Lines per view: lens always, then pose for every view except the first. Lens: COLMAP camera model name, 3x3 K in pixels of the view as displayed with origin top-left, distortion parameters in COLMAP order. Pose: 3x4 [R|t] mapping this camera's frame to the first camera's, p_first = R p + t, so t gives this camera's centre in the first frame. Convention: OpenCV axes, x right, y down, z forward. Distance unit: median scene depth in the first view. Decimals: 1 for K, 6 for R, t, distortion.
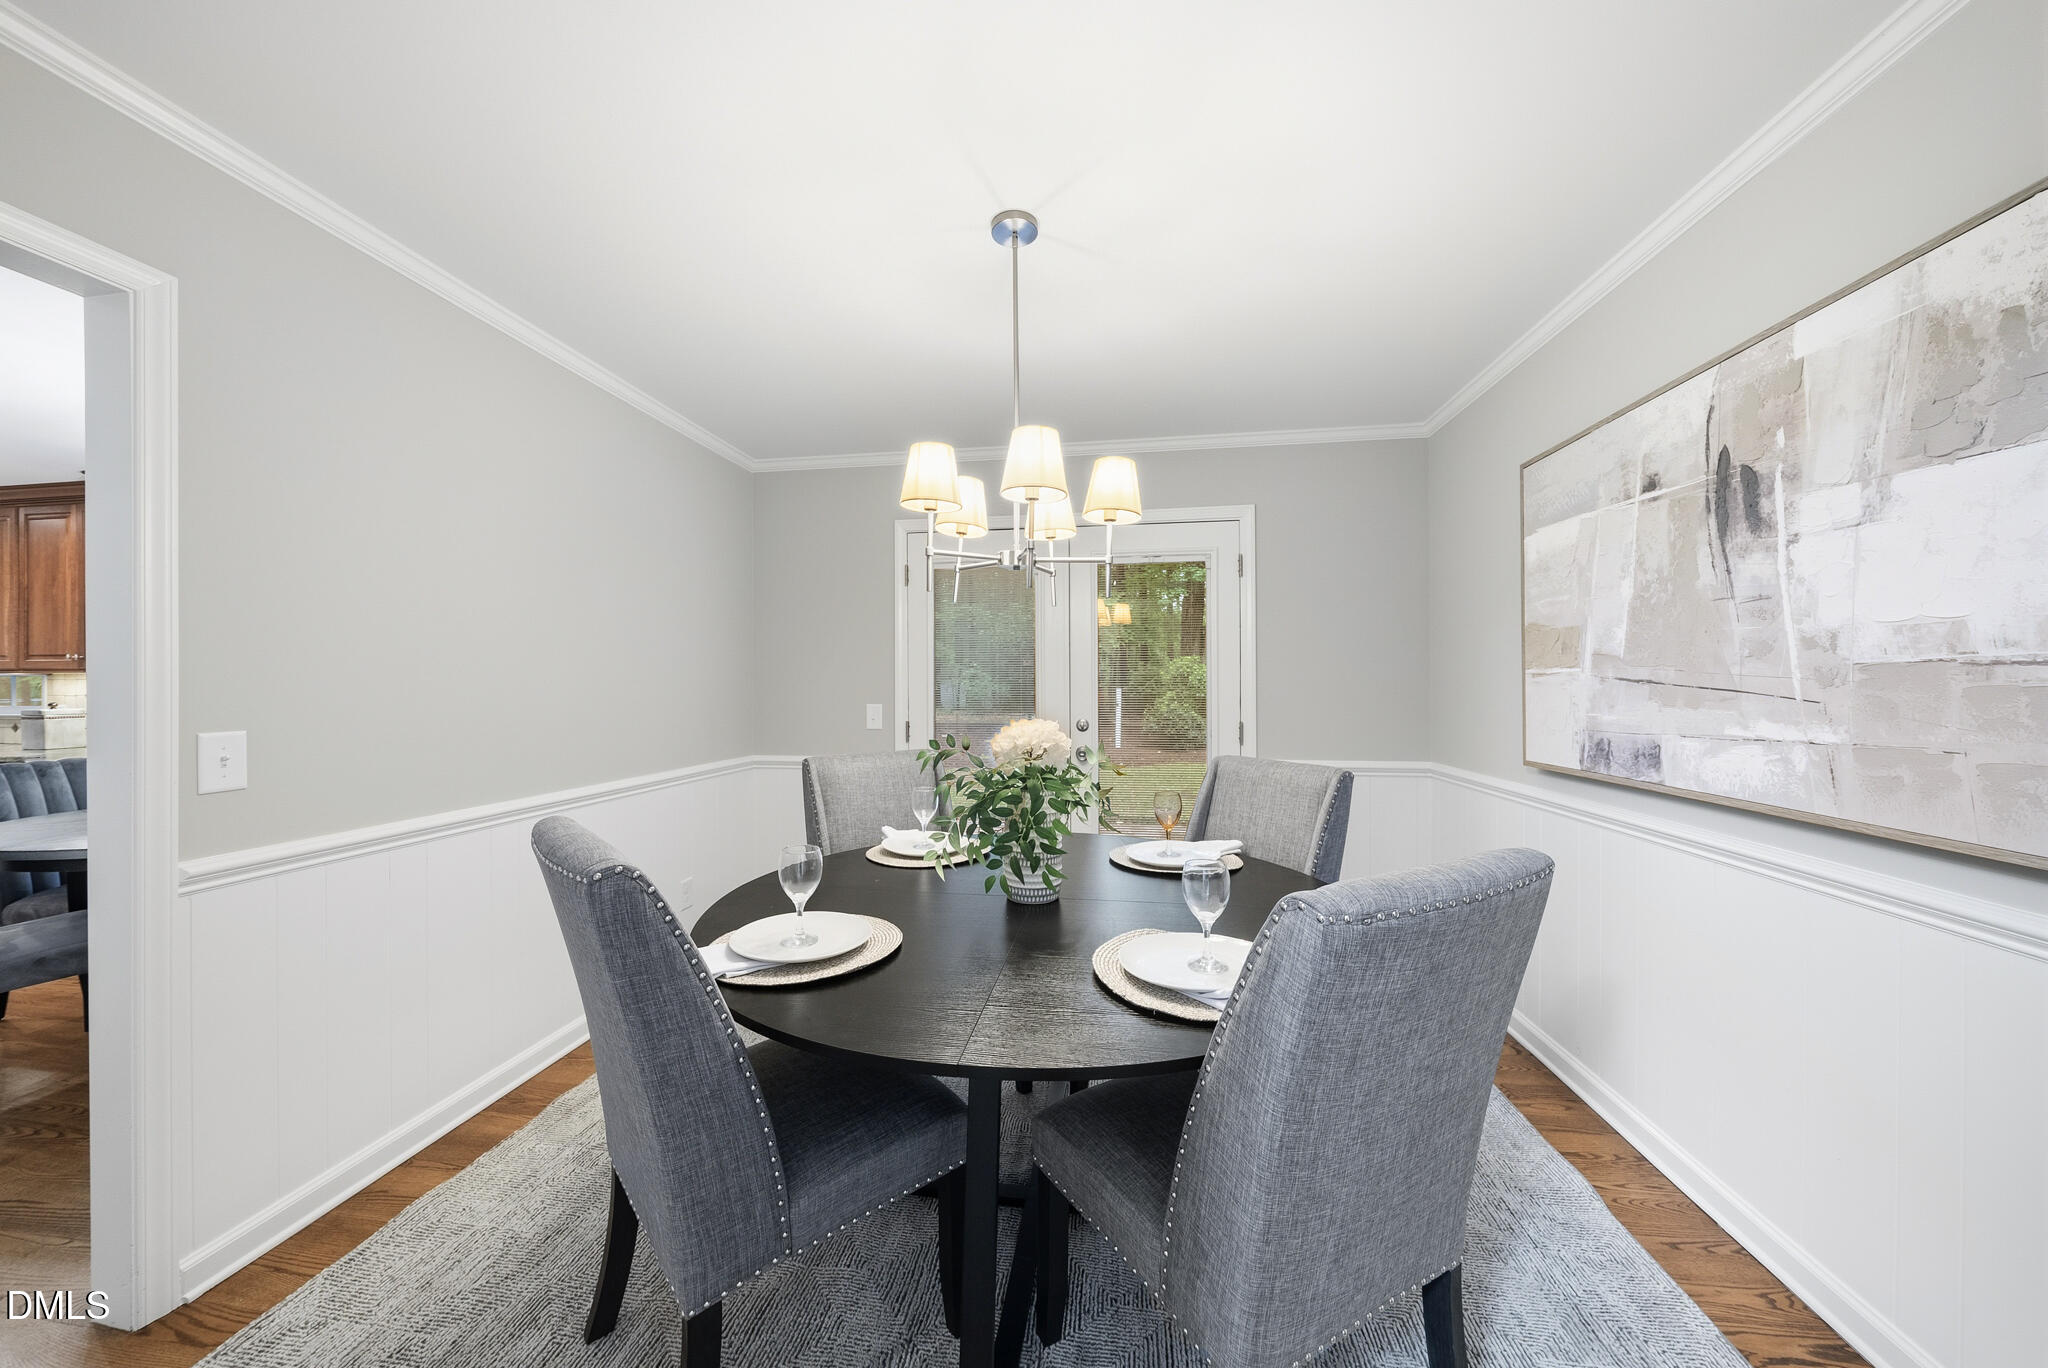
lens RADIAL K [[705.9, 0, 1021.0], [0, 705.9, 681.3], [0, 0, 1]] dist [-0.002800, 0.000025]
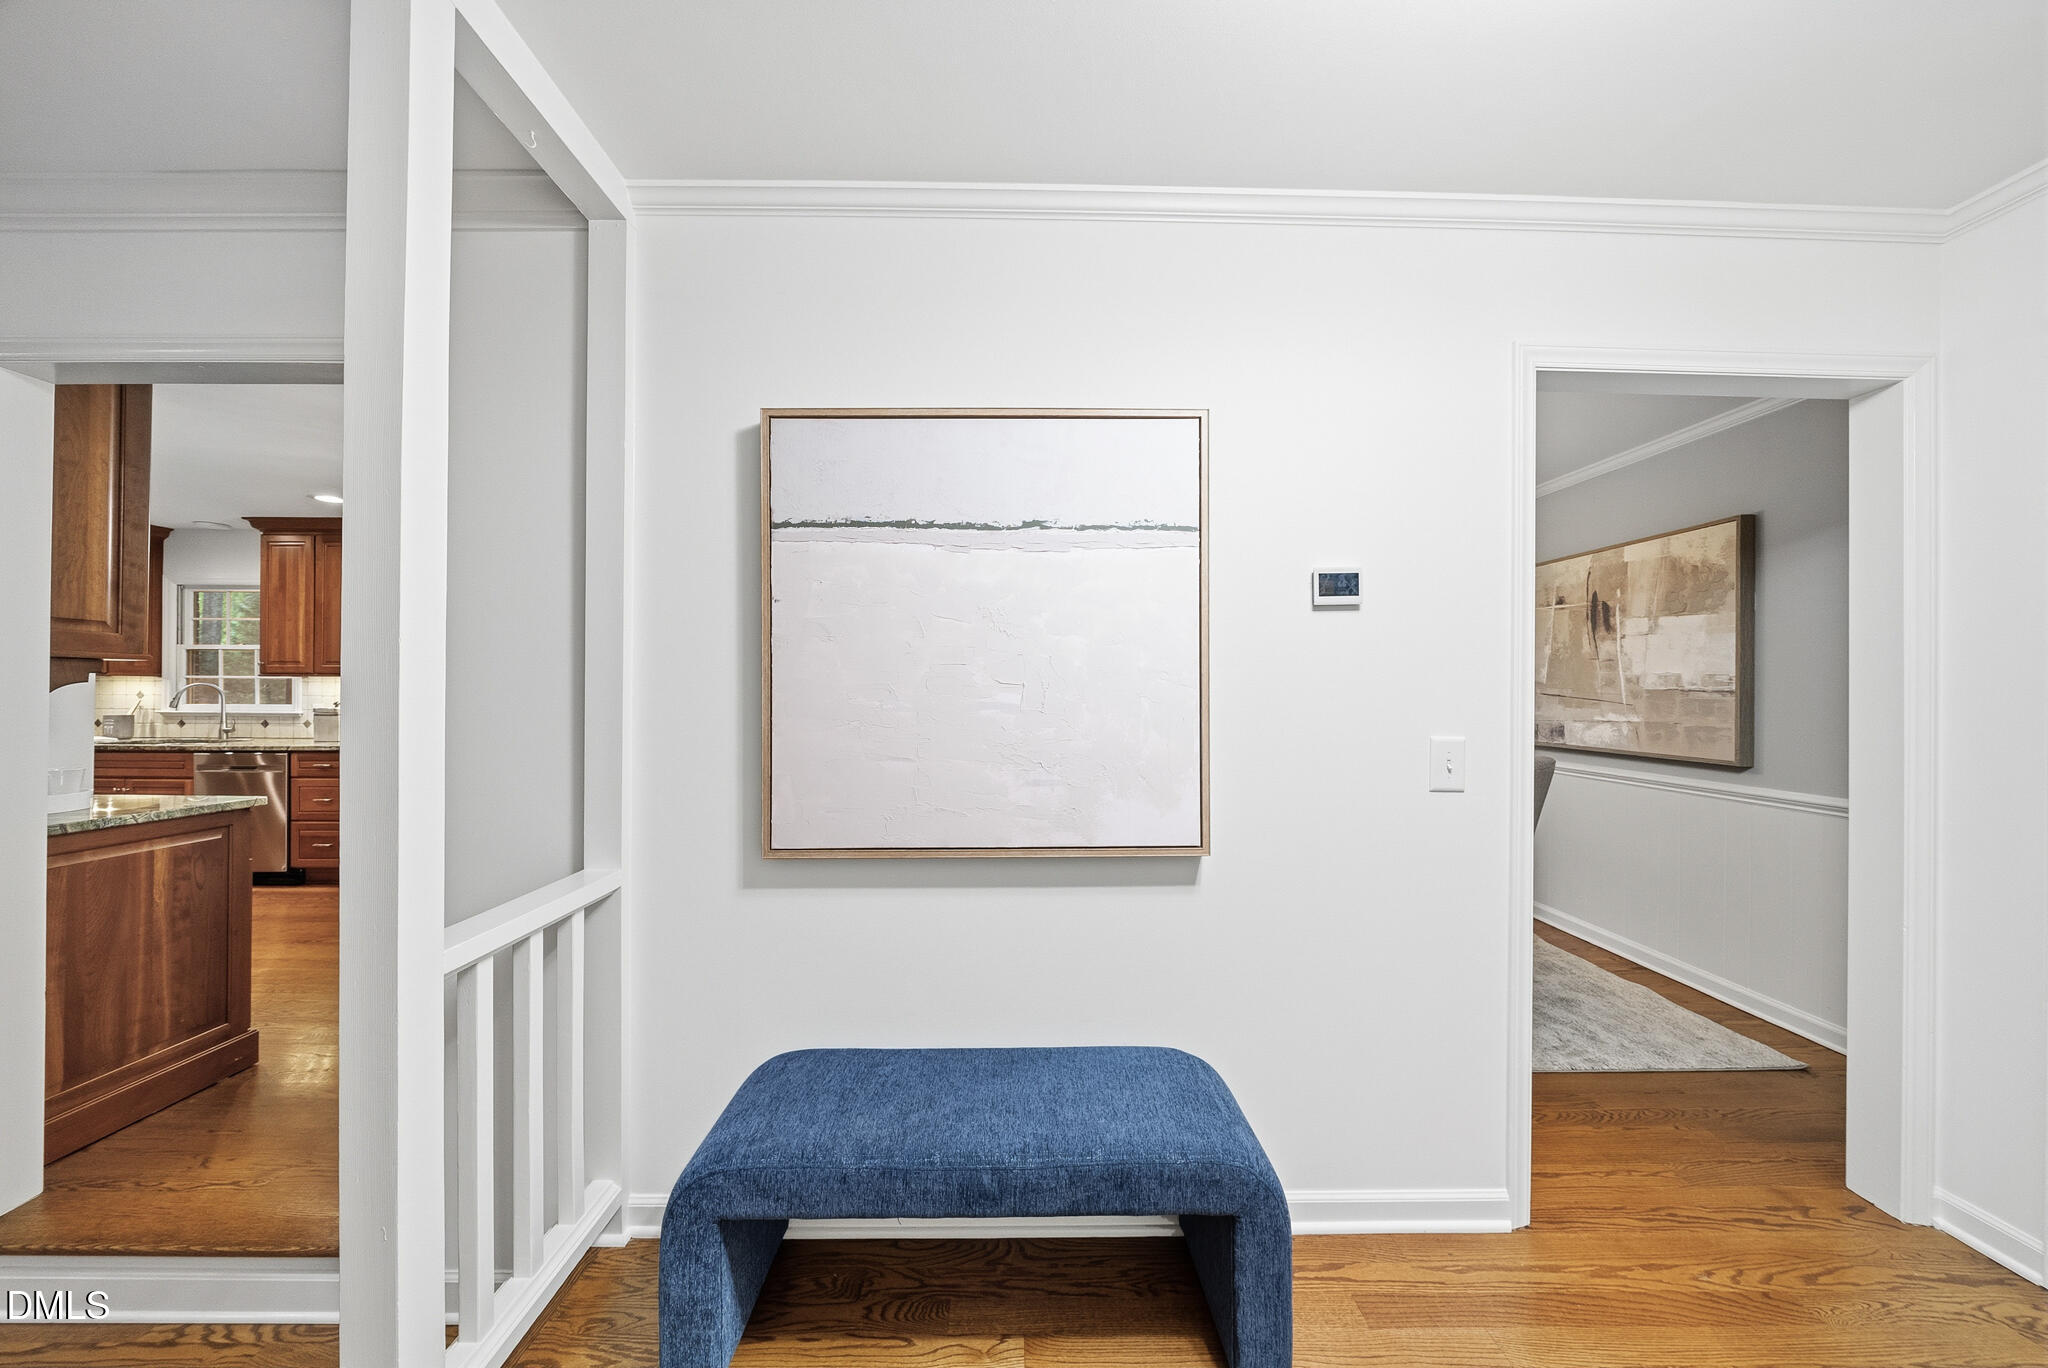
lens RADIAL K [[705.9, 0, 1021.2], [0, 705.9, 685.3], [0, 0, 1]] dist [-0.002800, 0.000025]
pose [[0.987282, 0.009700, 0.158684, -1.195290], [-0.009410, 0.999952, -0.002575, -0.011197], [-0.158701, 0.001049, 0.987326, -0.955027]]
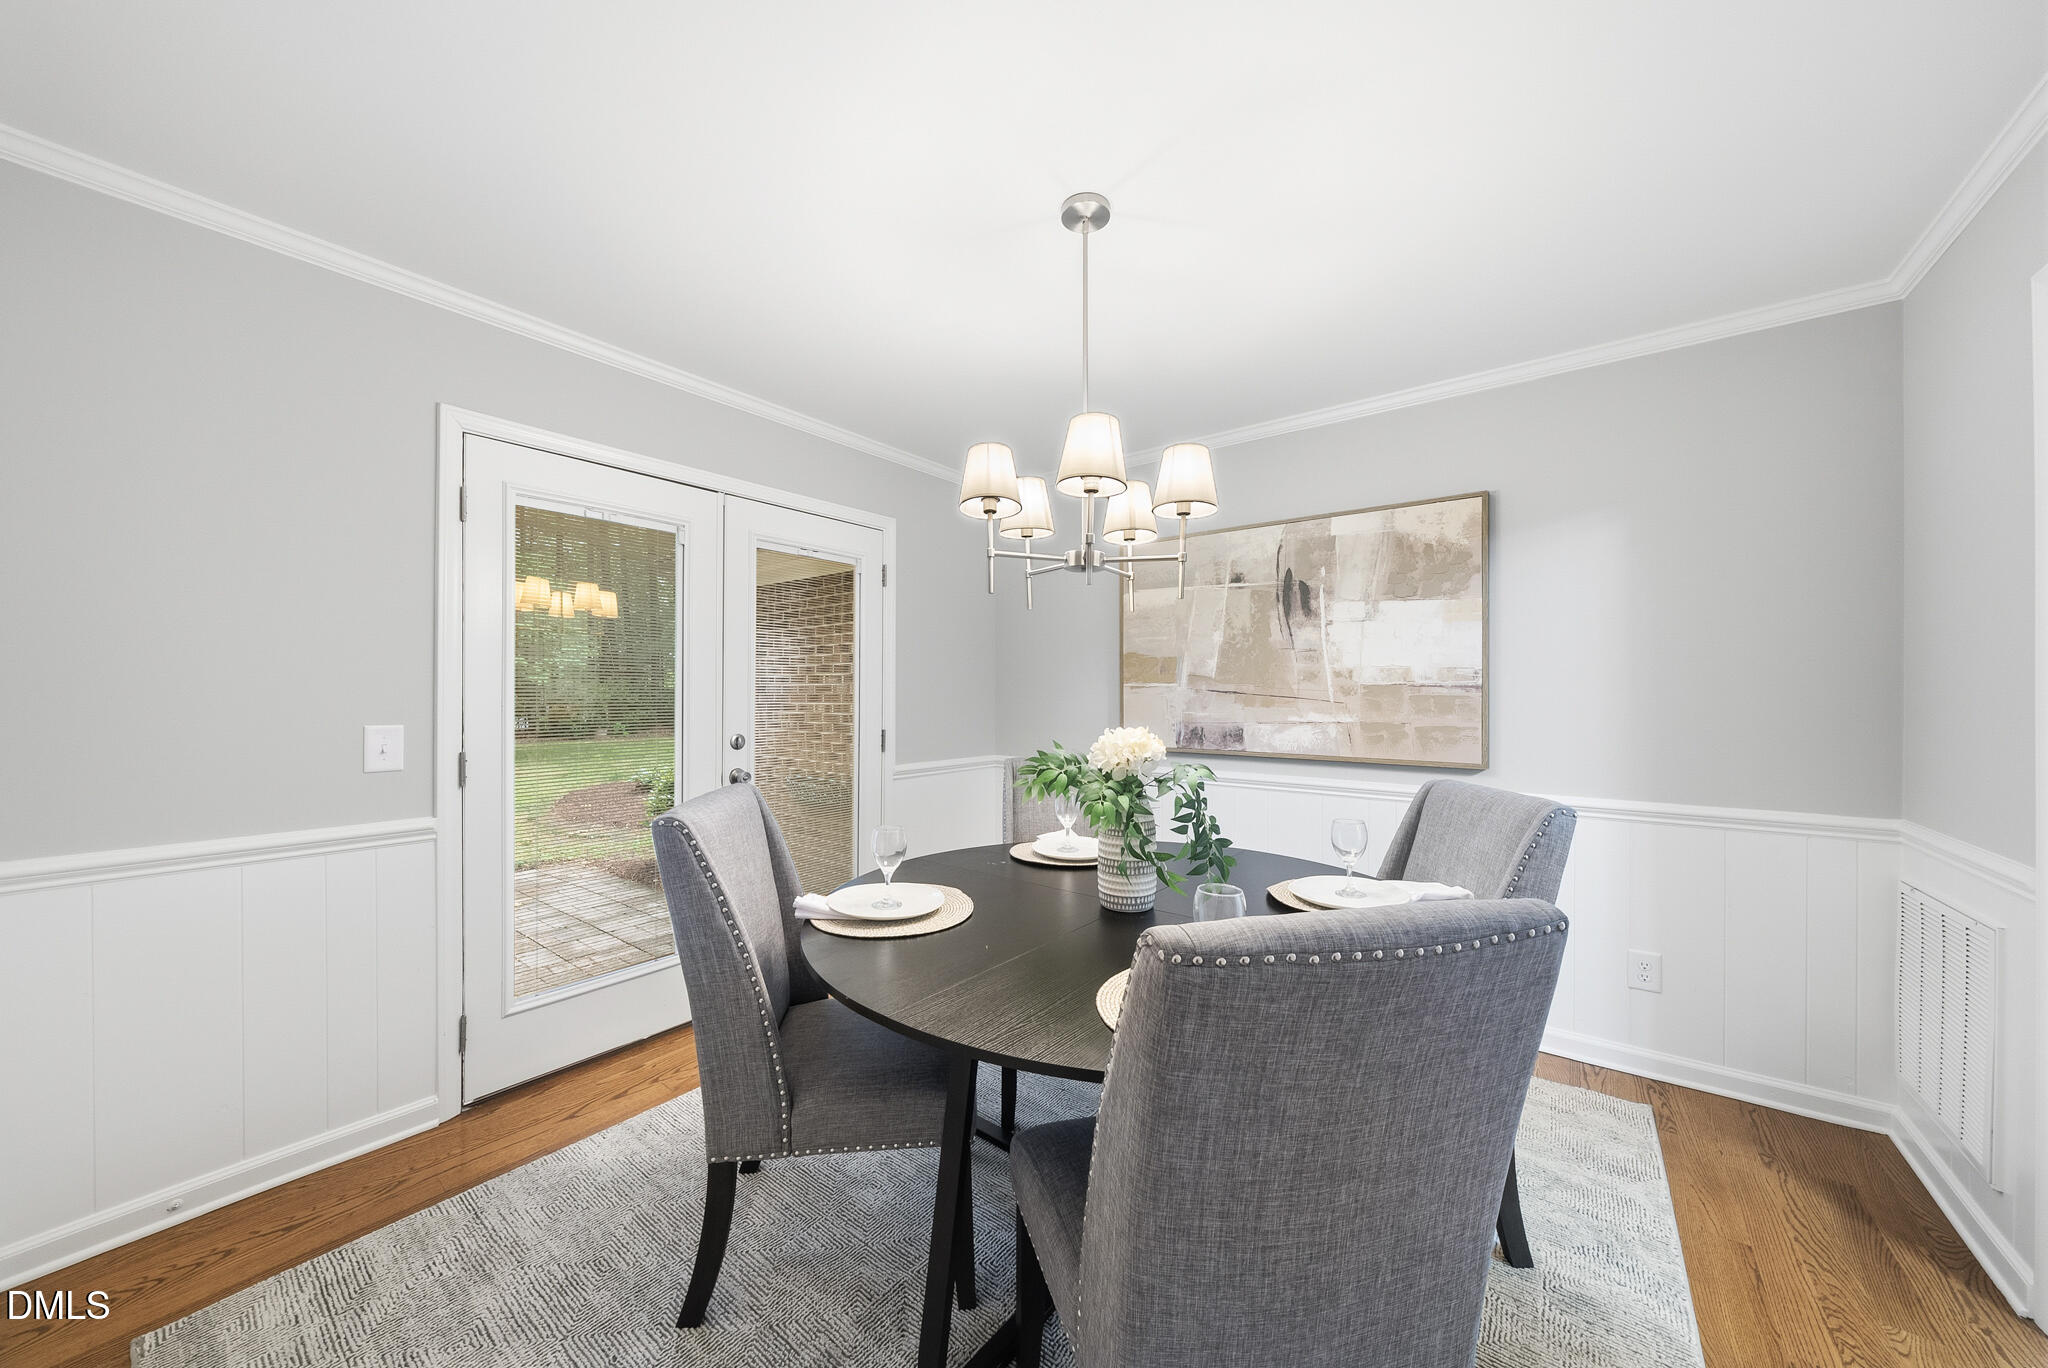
lens RADIAL K [[705.9, 0, 1022.8], [0, 705.9, 695.1], [0, 0, 1]] dist [-0.002800, 0.000025]
pose [[0.496153, 0.001494, 0.868234, -1.030069], [-0.008018, 0.999964, 0.002861, 0.007231], [-0.868198, -0.008381, 0.496147, 0.699452]]
